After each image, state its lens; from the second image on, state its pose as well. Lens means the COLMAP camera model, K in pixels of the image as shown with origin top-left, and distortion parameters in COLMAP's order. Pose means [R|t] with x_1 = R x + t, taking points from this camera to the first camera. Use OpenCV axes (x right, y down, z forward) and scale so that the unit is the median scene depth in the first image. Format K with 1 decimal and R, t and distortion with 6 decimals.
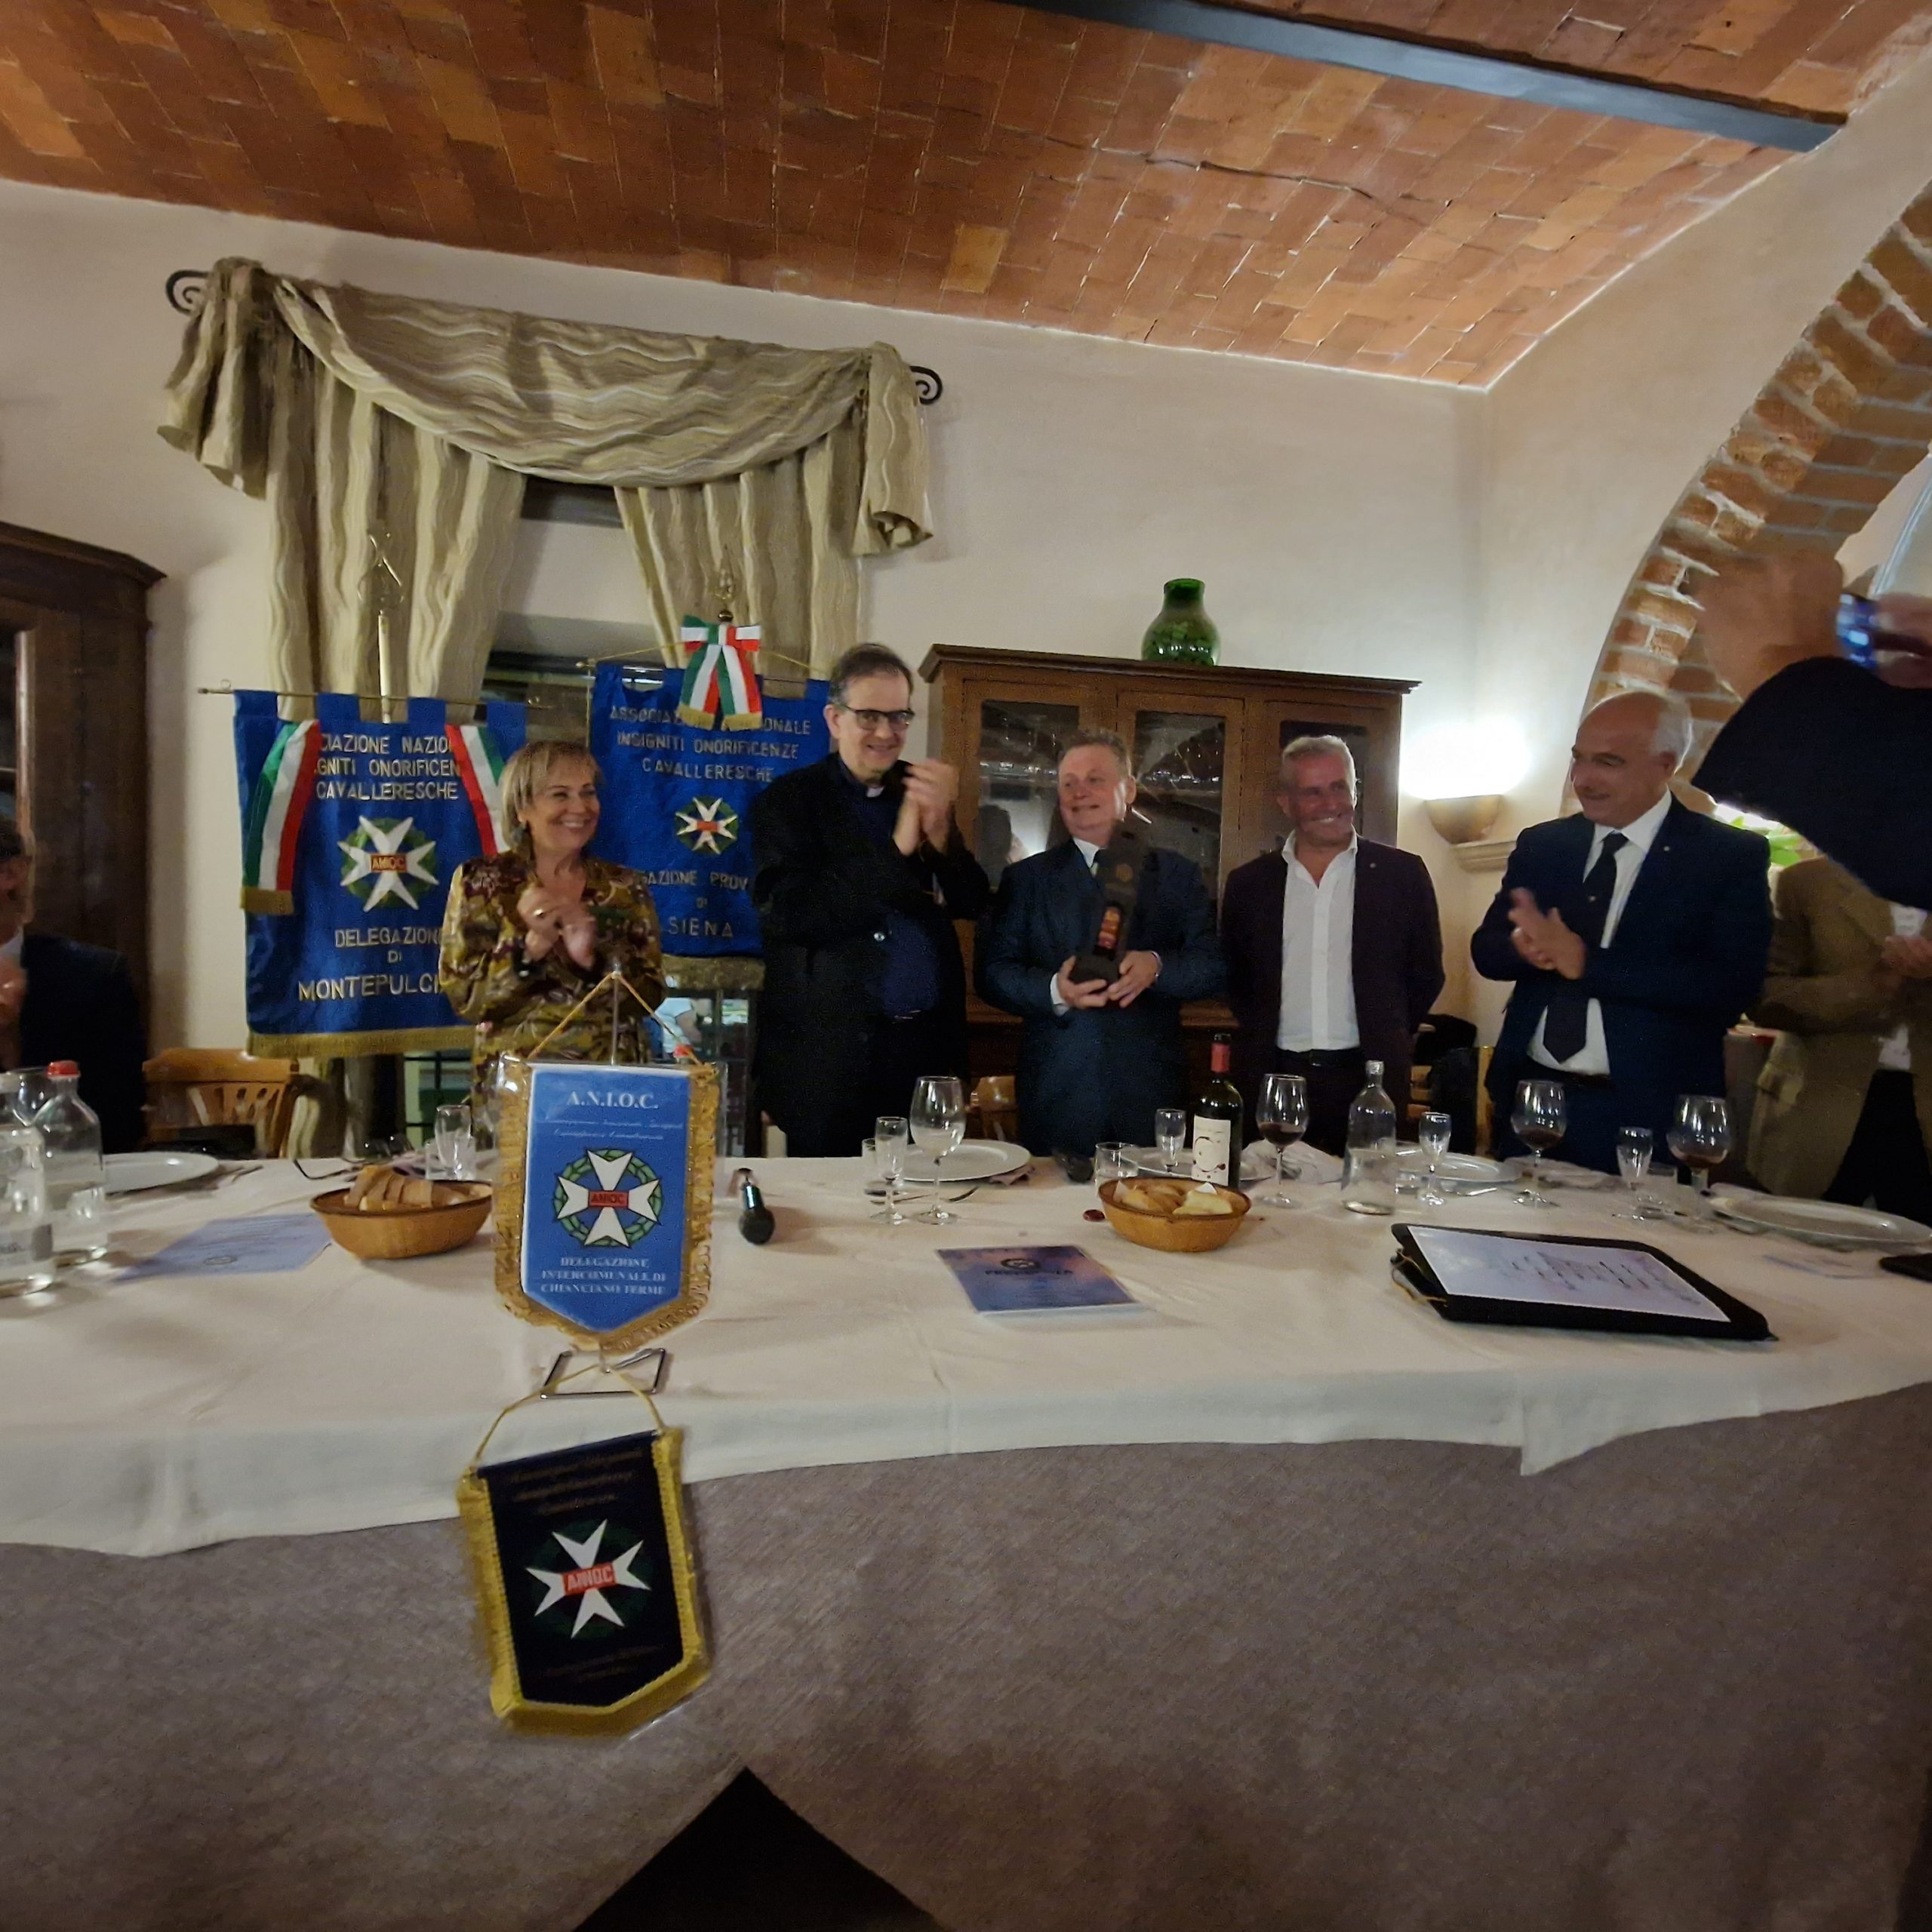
lens RADIAL K [[1046.0, 0, 946.6], [0, 1046.0, 971.2], [0, 0, 1]] dist [0.009295, -0.004866]
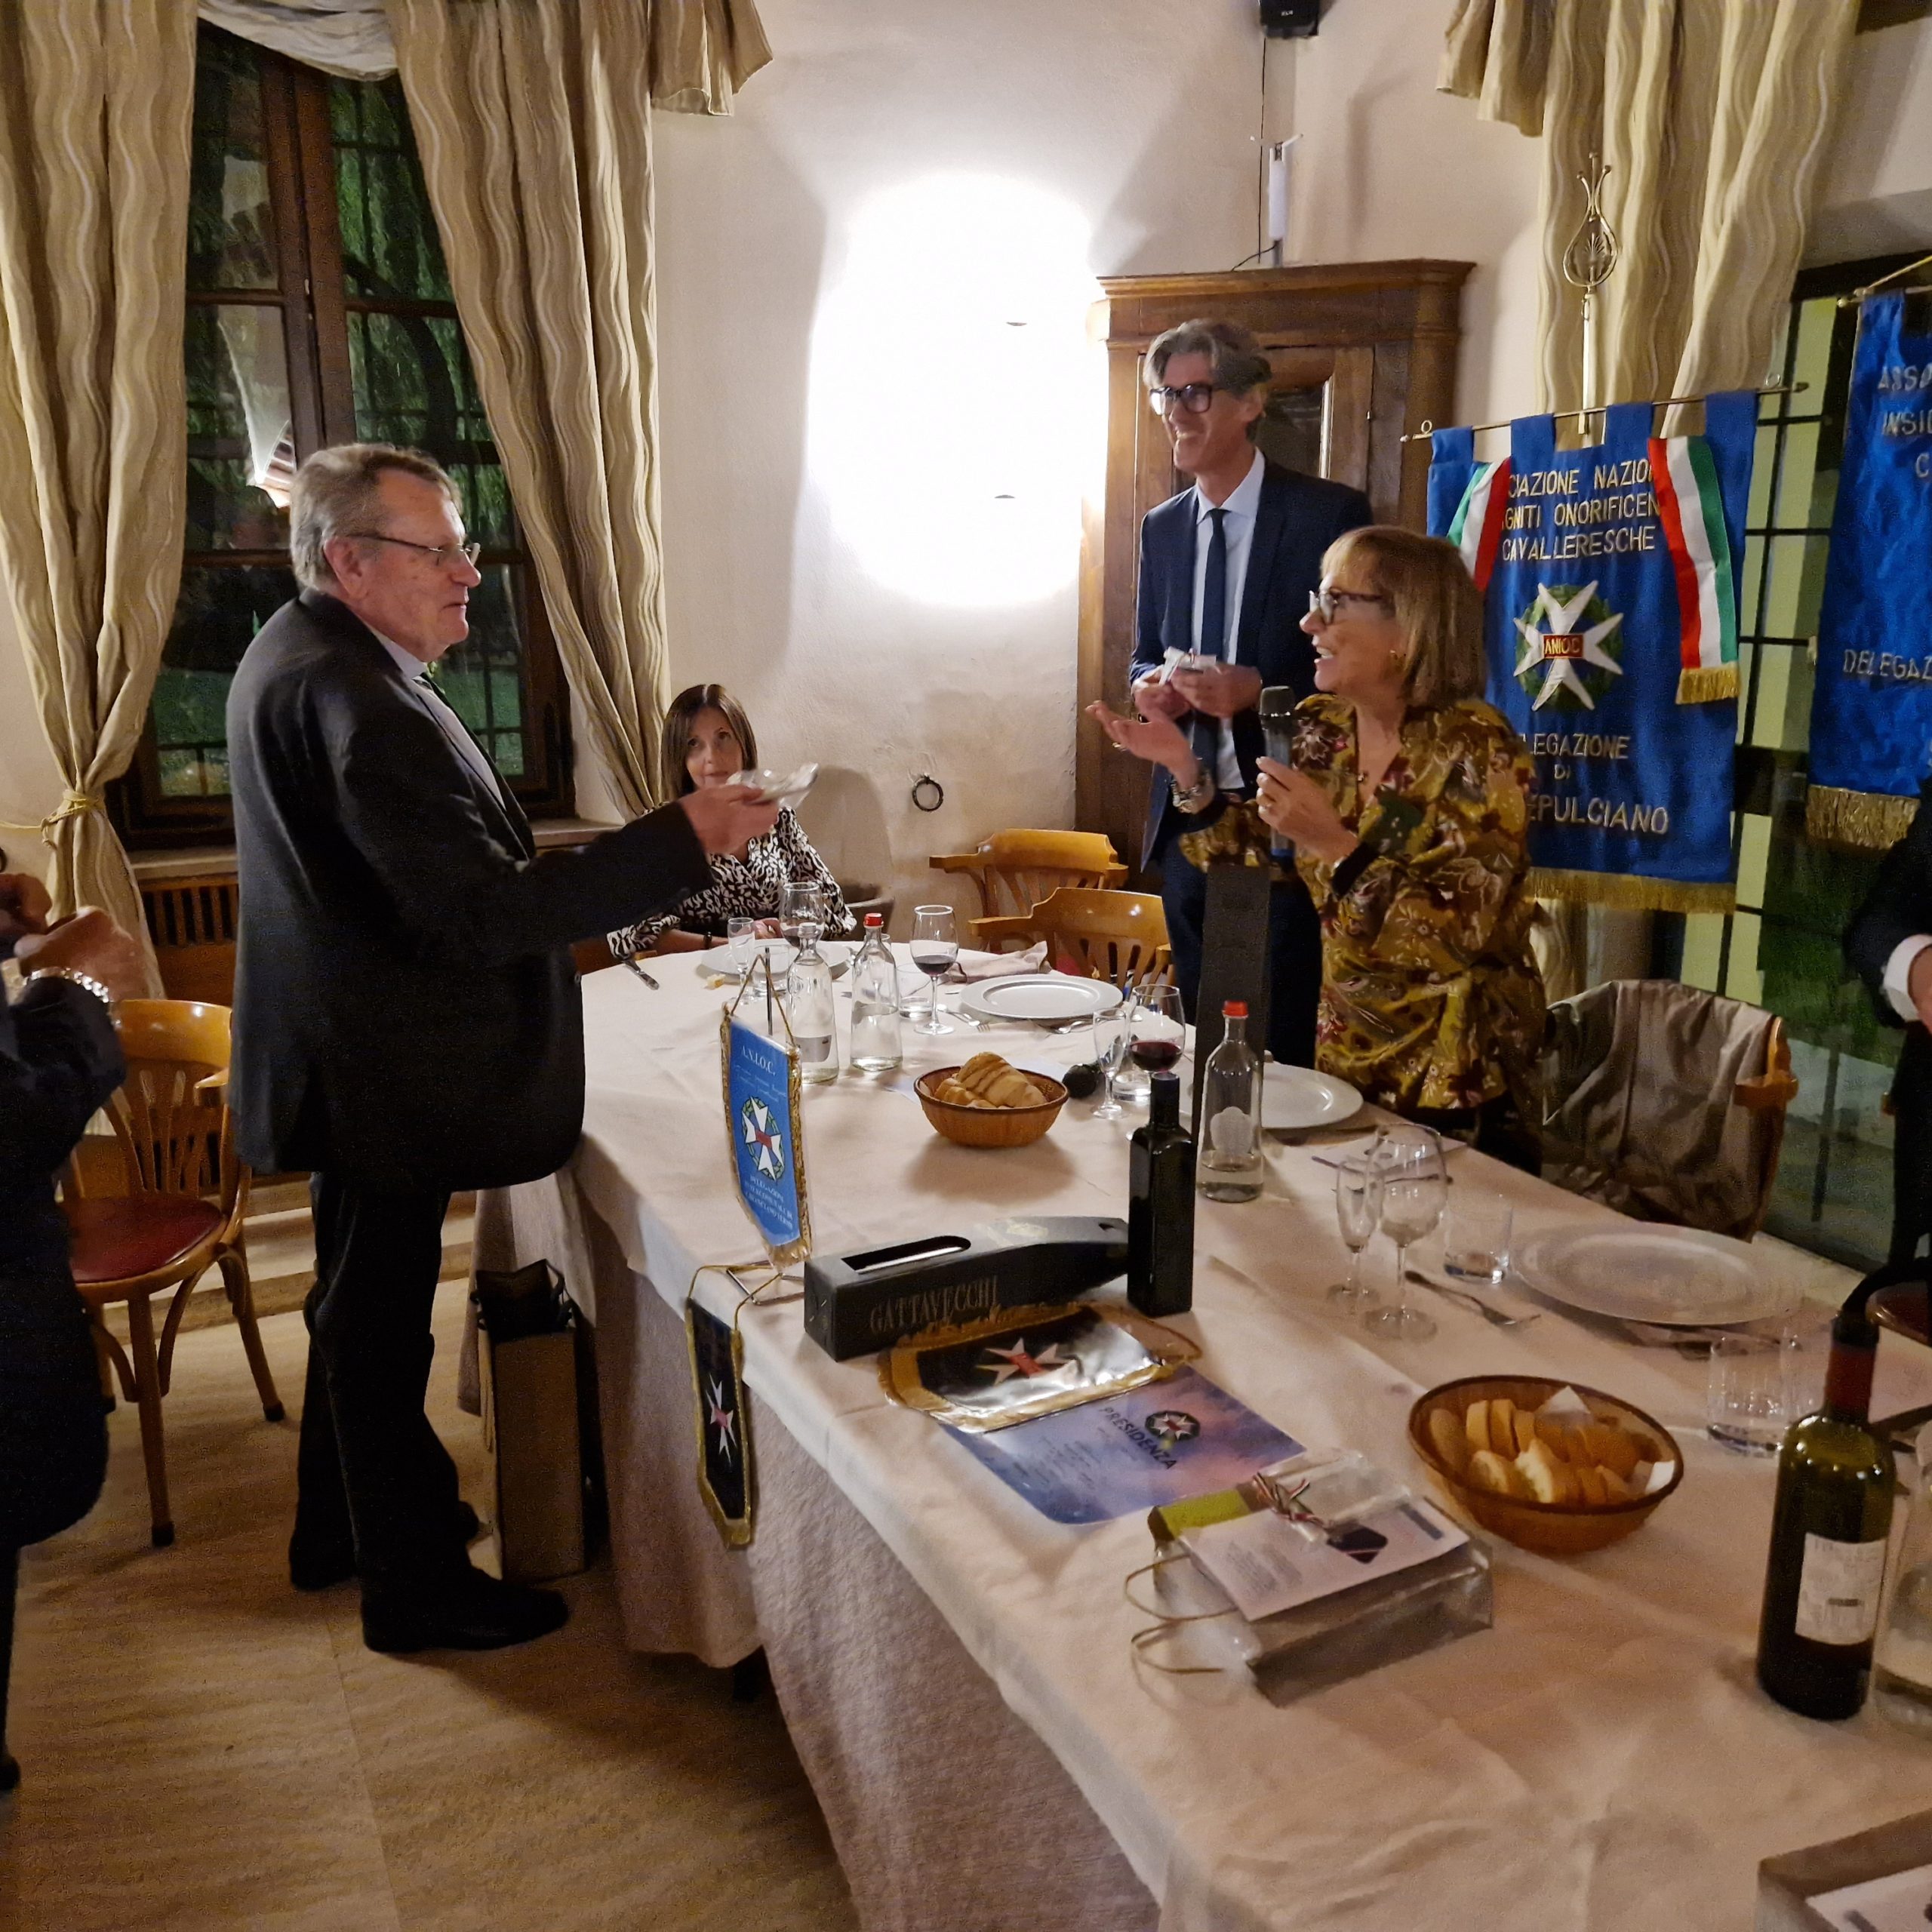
lens RADIAL K [[1716.4, 0, 946.4], [0, 1716.4, 949.5], [0, 0, 1]] dist [0.065239, -0.051501]
pose [[0.293633, 0.193437, -0.936142, 0.514548], [-0.009242, 0.979841, 0.199567, -0.129962], [0.955874, -0.049947, 0.289501, 0.211452]]
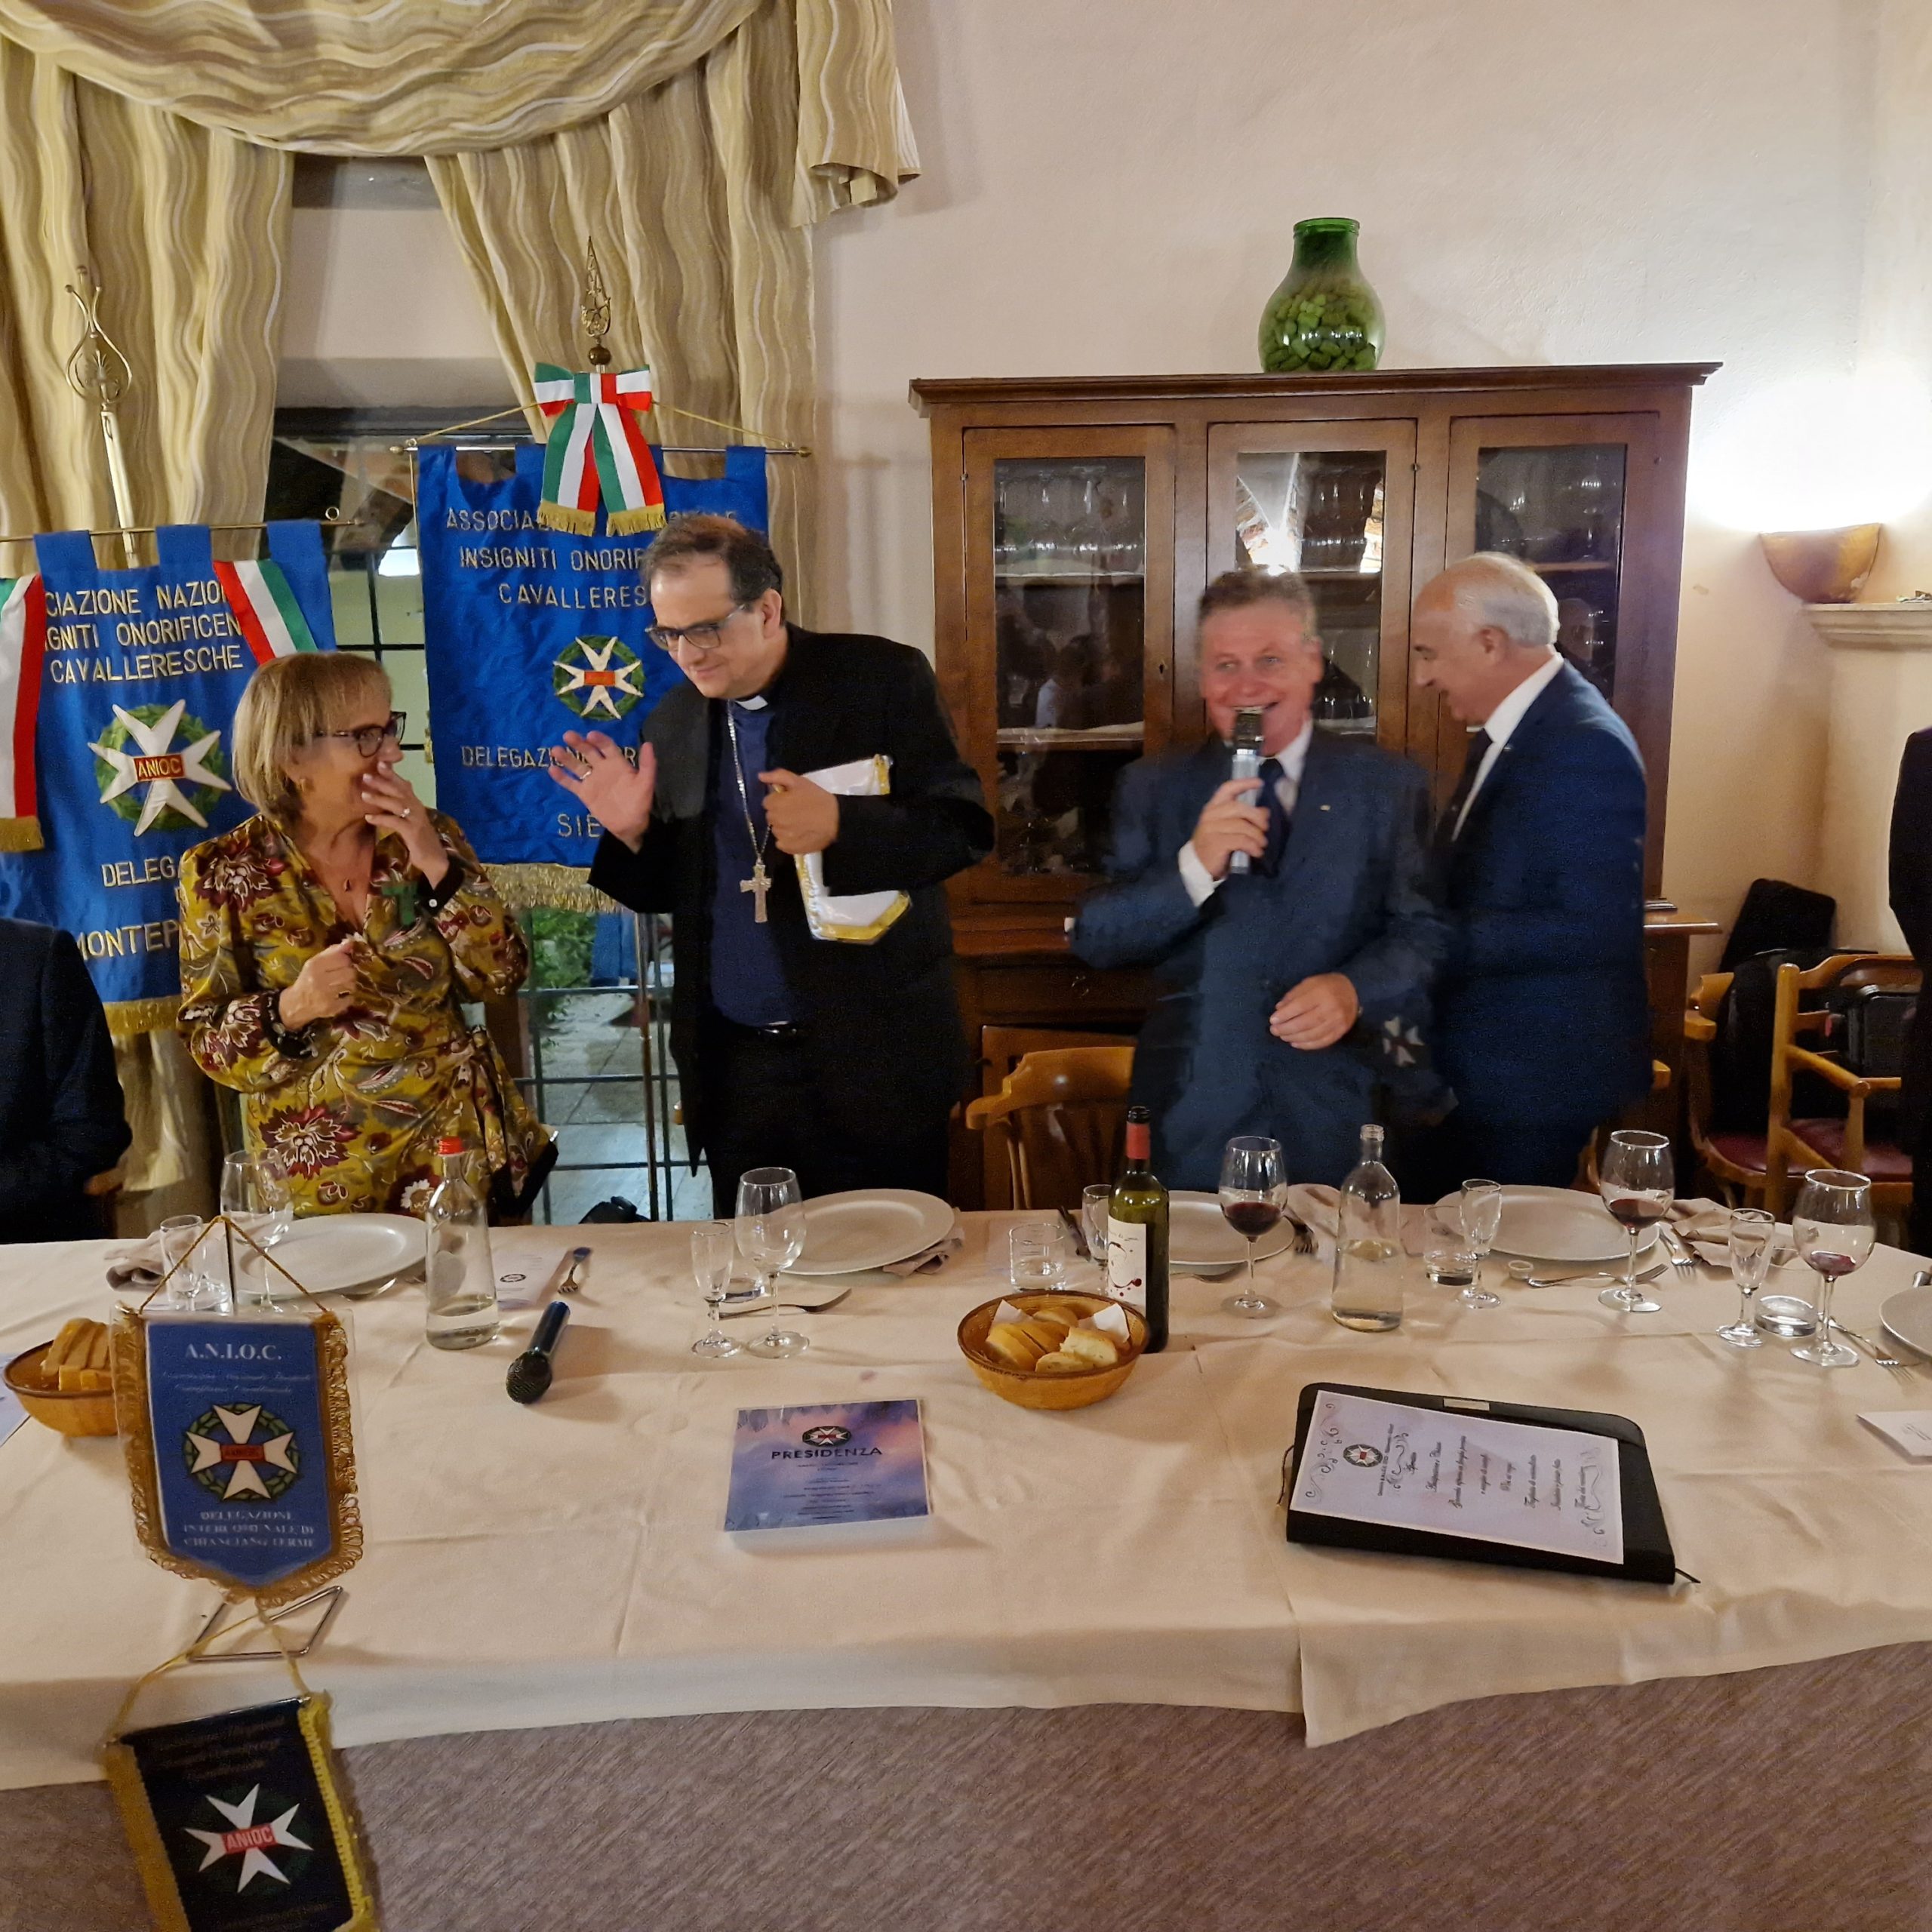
lens RADIAL K [[1710.9, 0, 981.3], [0, 1710.9, 935.7], [0, 0, 1]] dist [0.082510, -0.076647]
pose [[0.991071, -0.025493, -0.130873, 0.175325], [0.045843, 0.986862, 0.154924, -0.144121], [0.125204, -0.159541, 0.979219, -0.112272]]
